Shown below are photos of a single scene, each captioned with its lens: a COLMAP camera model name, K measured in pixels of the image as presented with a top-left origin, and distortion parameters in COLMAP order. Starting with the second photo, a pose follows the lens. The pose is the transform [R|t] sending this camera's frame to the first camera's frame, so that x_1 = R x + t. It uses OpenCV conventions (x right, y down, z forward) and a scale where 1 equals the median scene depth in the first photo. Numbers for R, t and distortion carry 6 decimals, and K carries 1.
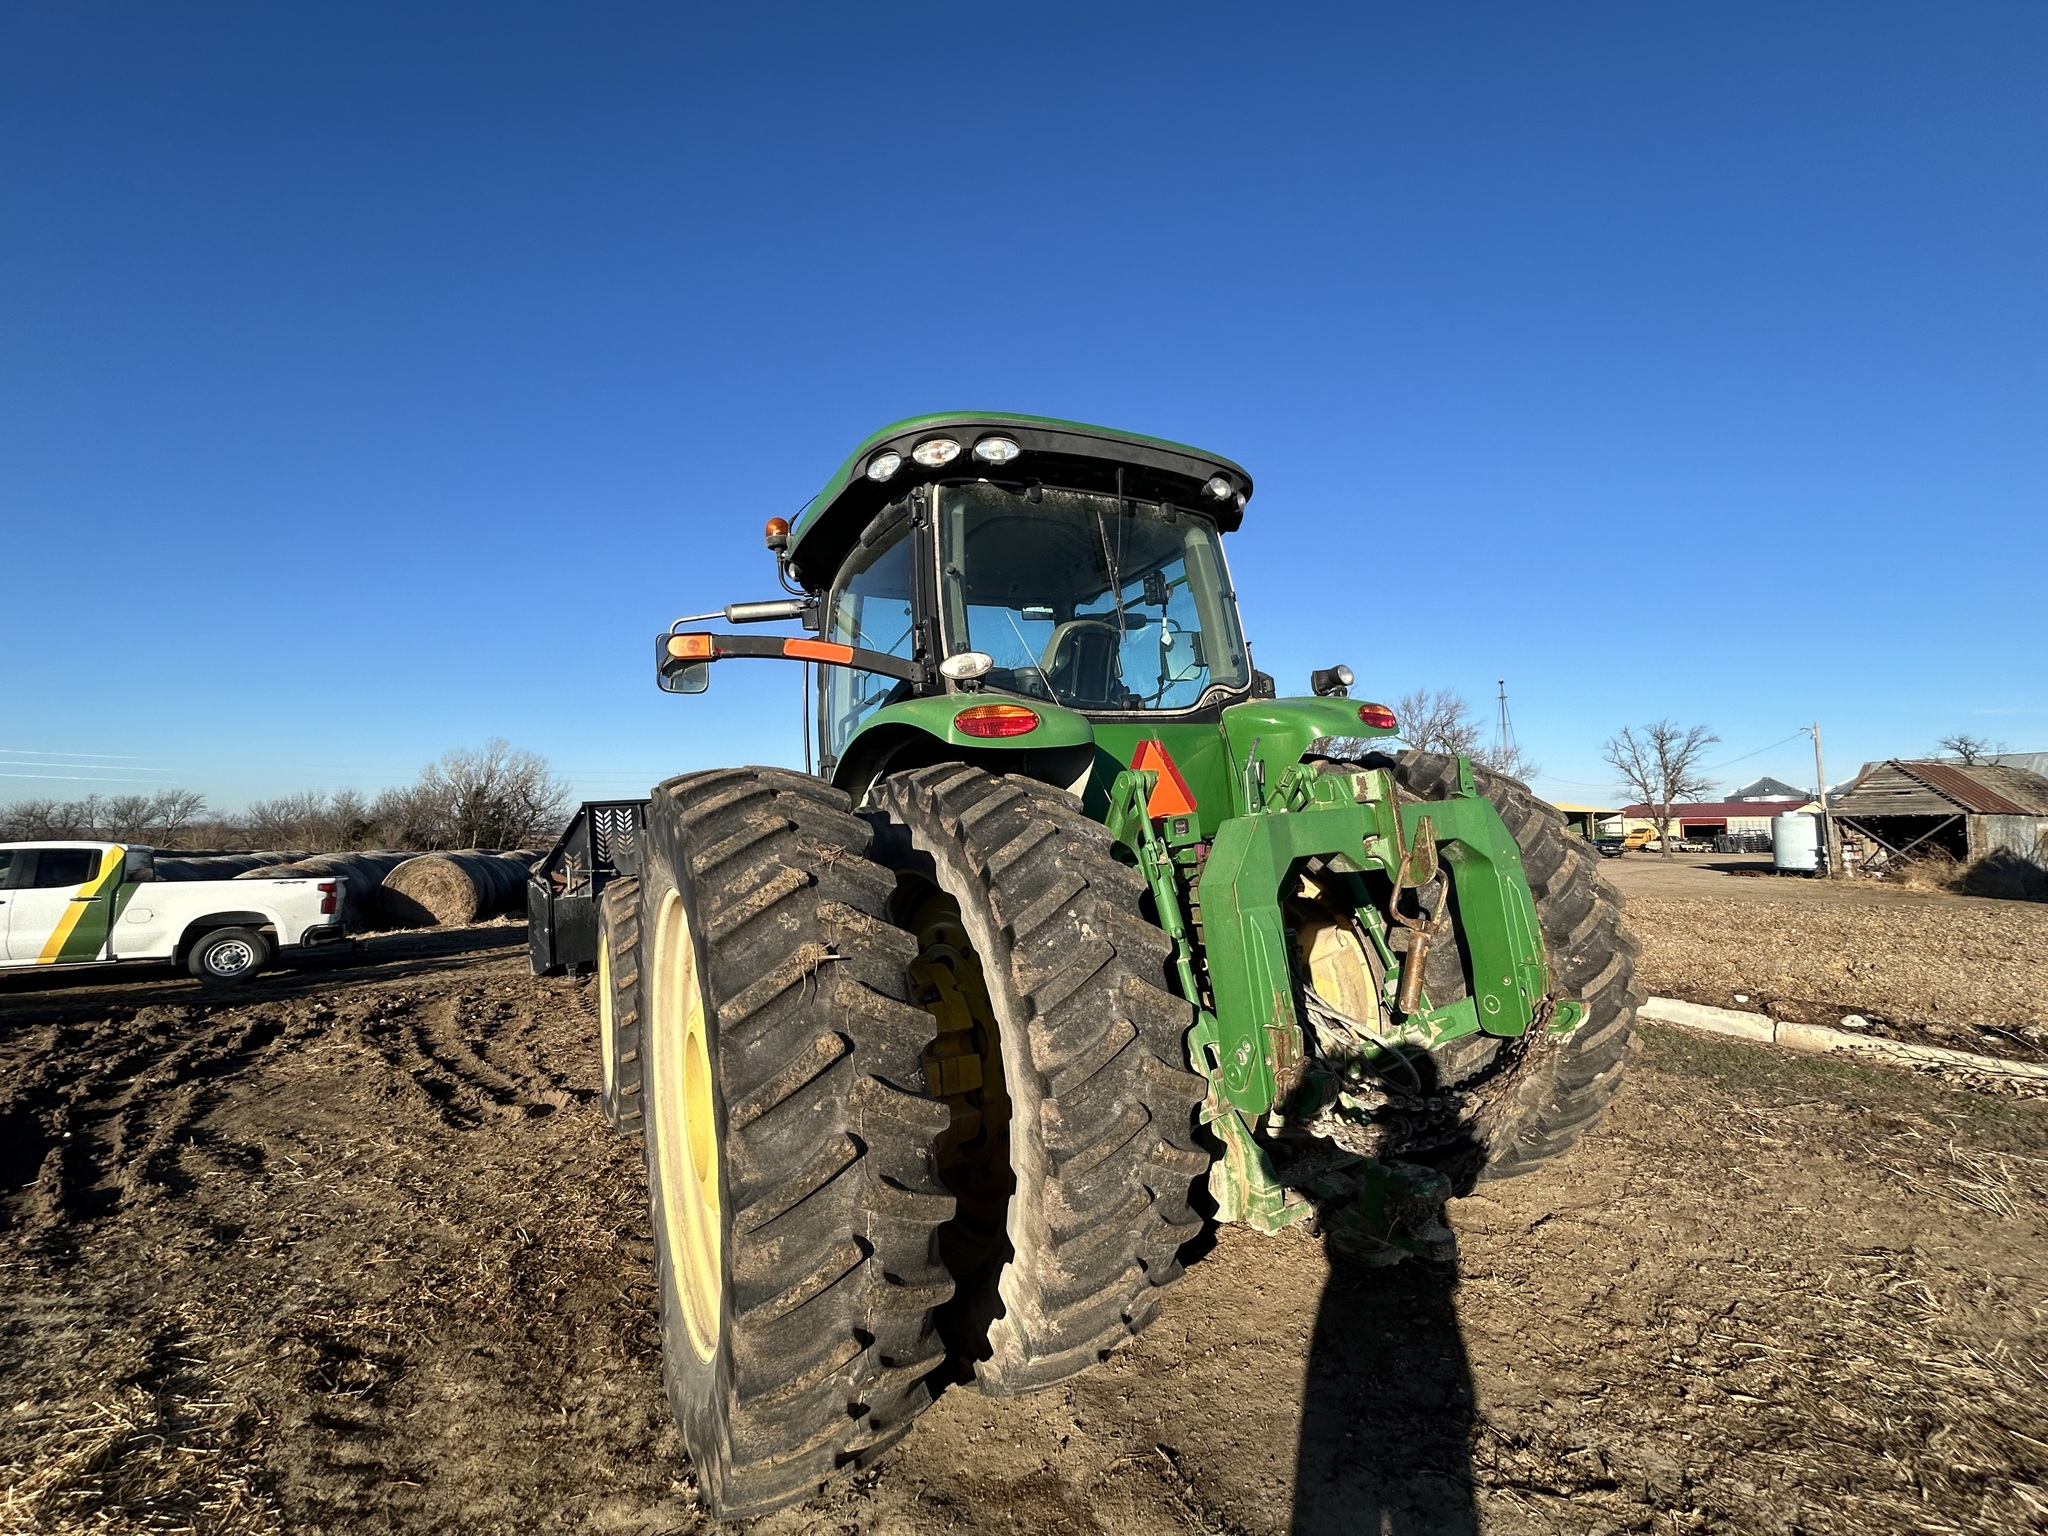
lens RADIAL K [[861.7, 0, 1019.2], [0, 861.7, 774.2], [0, 0, 1]] dist [-0.000018, 0.000005]
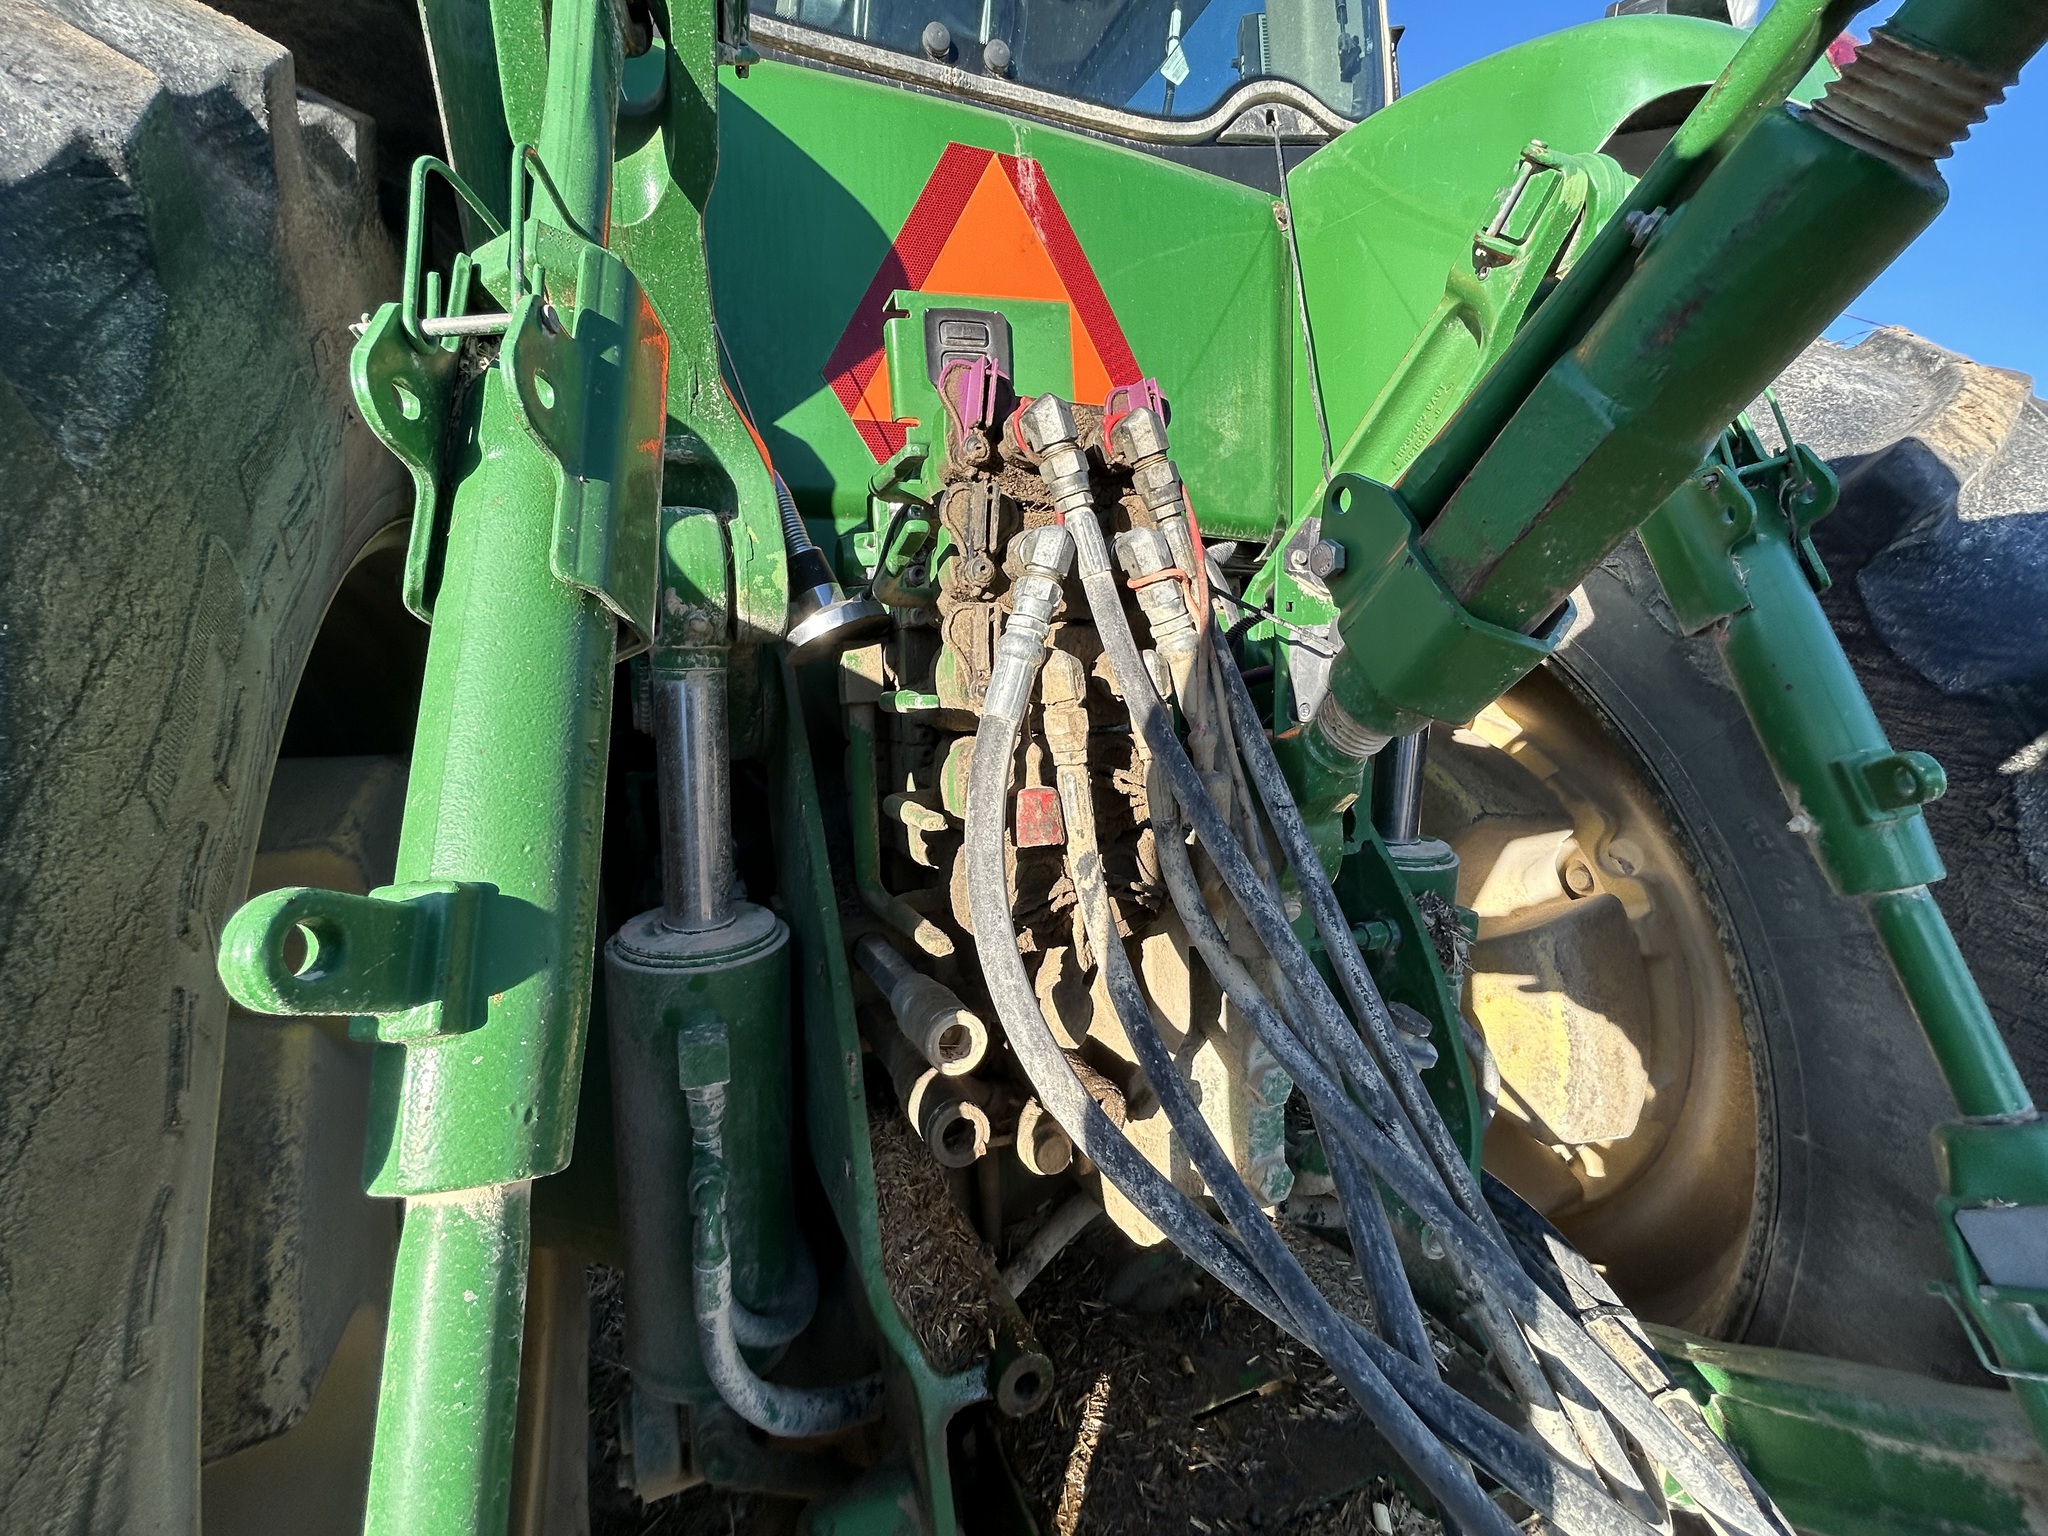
lens RADIAL K [[861.7, 0, 1017.4], [0, 861.7, 766.7], [0, 0, 1]] dist [-0.000018, 0.000005]
pose [[0.991735, 0.070560, -0.107157, 0.199859], [-0.050493, 0.982443, 0.179601, 0.105274], [0.117948, -0.172706, 0.977886, 0.678970]]
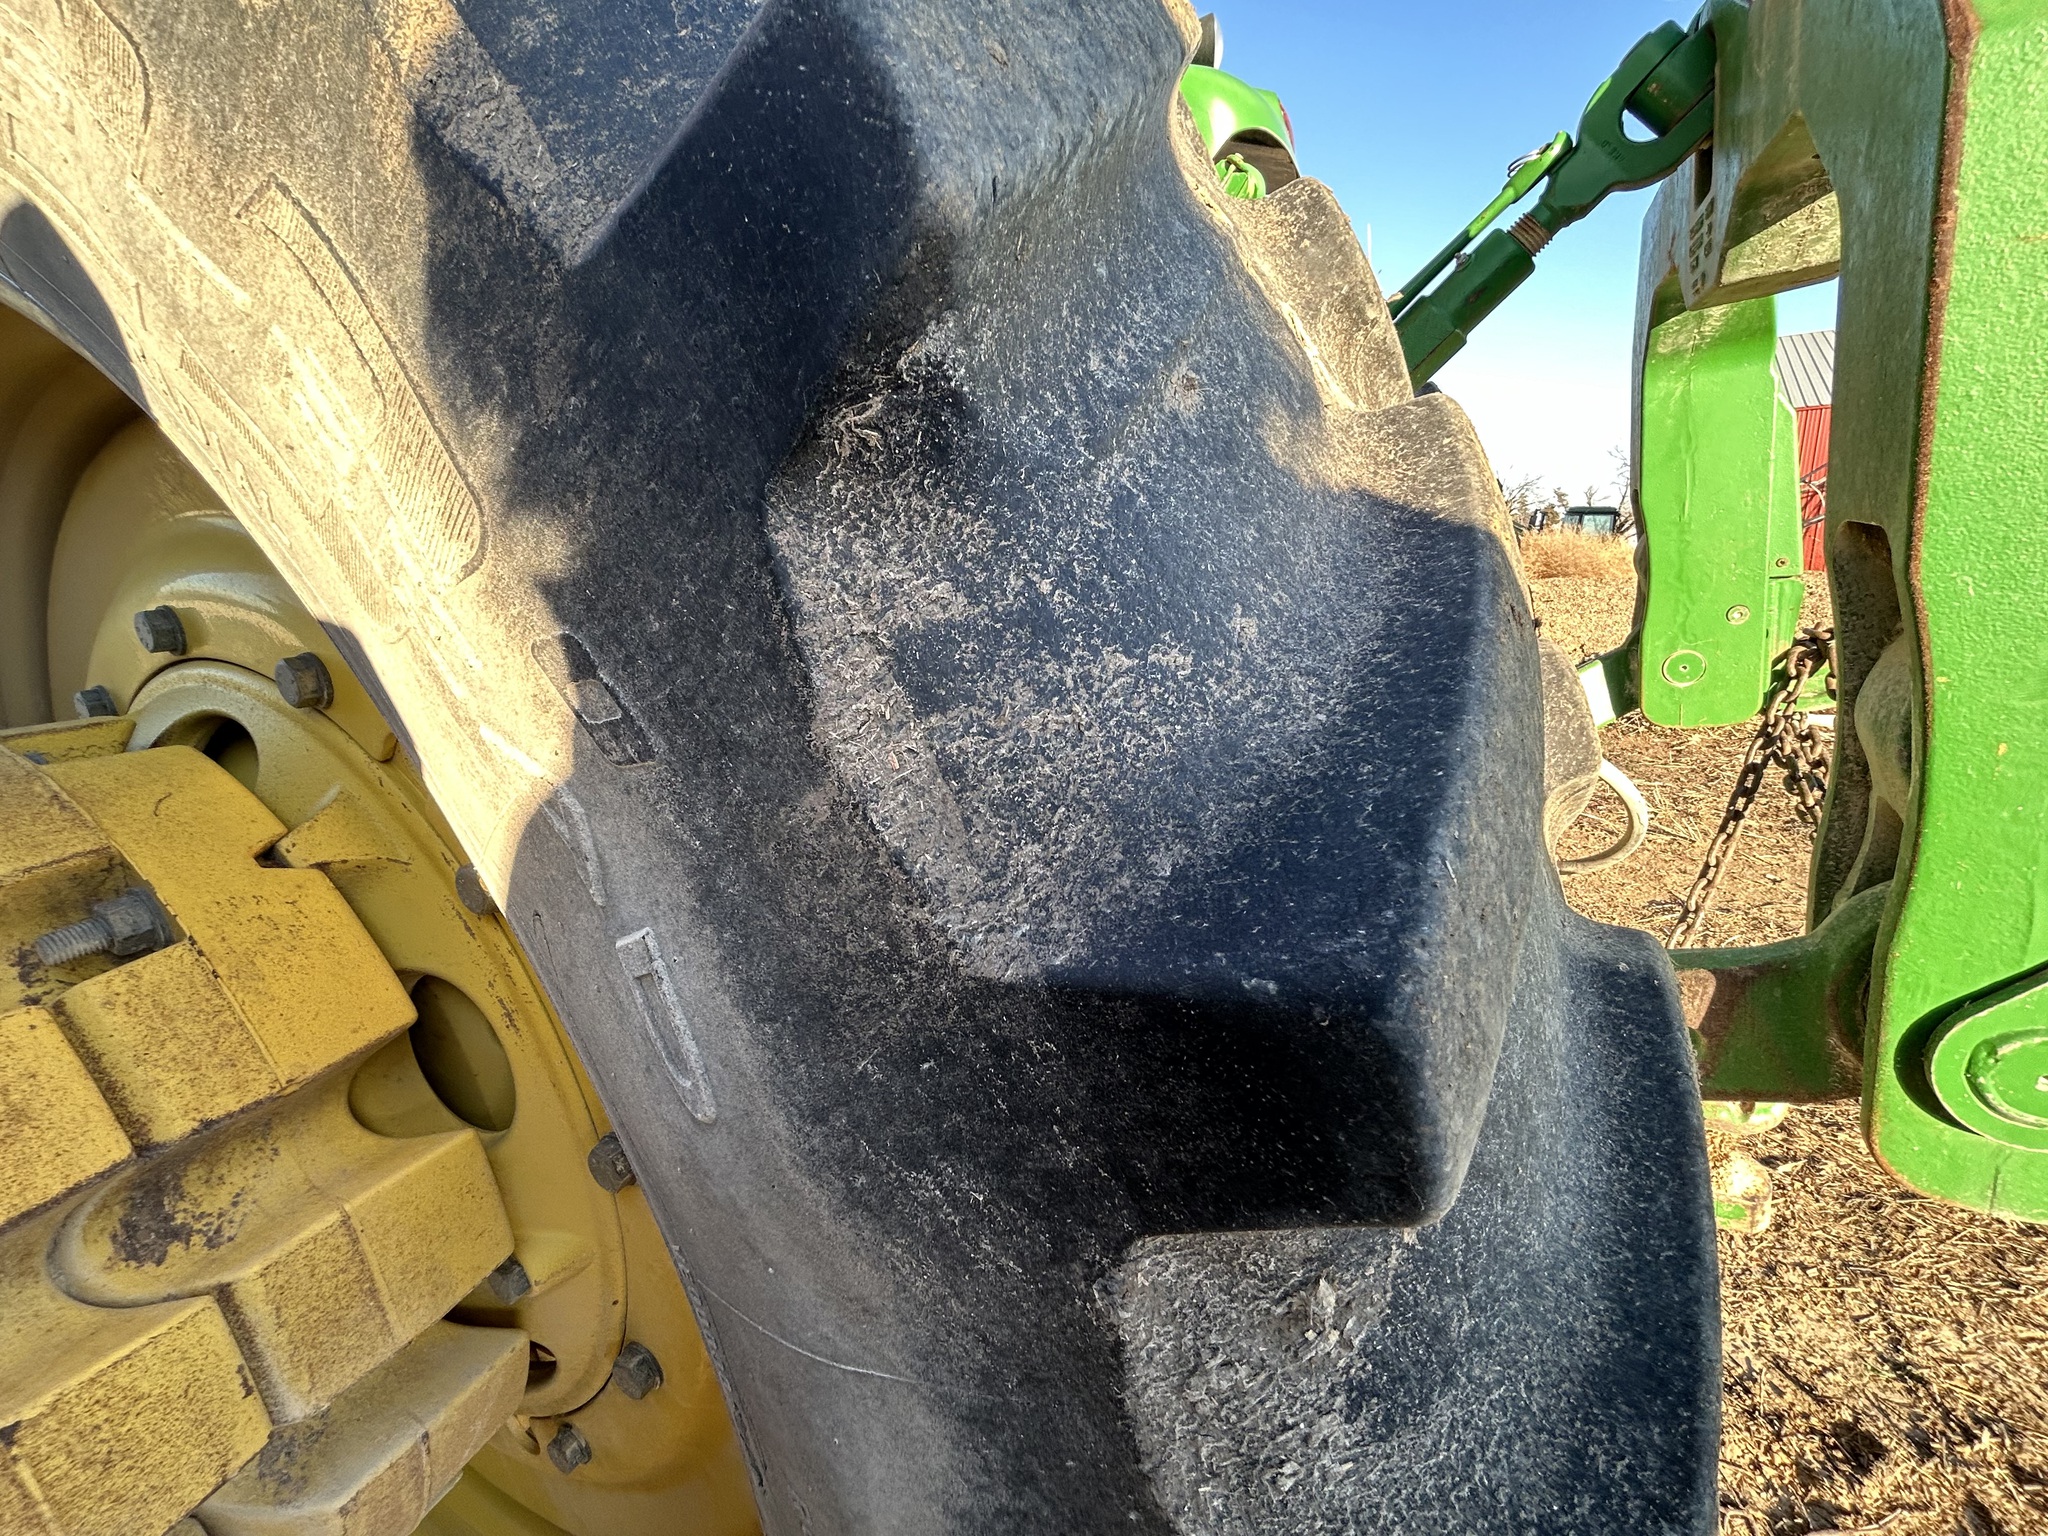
lens RADIAL K [[861.7, 0, 1032.3], [0, 861.7, 772.0], [0, 0, 1]] dist [-0.000018, 0.000005]
pose [[0.831480, -0.157251, 0.532834, -0.024835], [-0.007506, 0.955837, 0.293801, 0.137784], [-0.555503, -0.248290, 0.793579, 0.607059]]
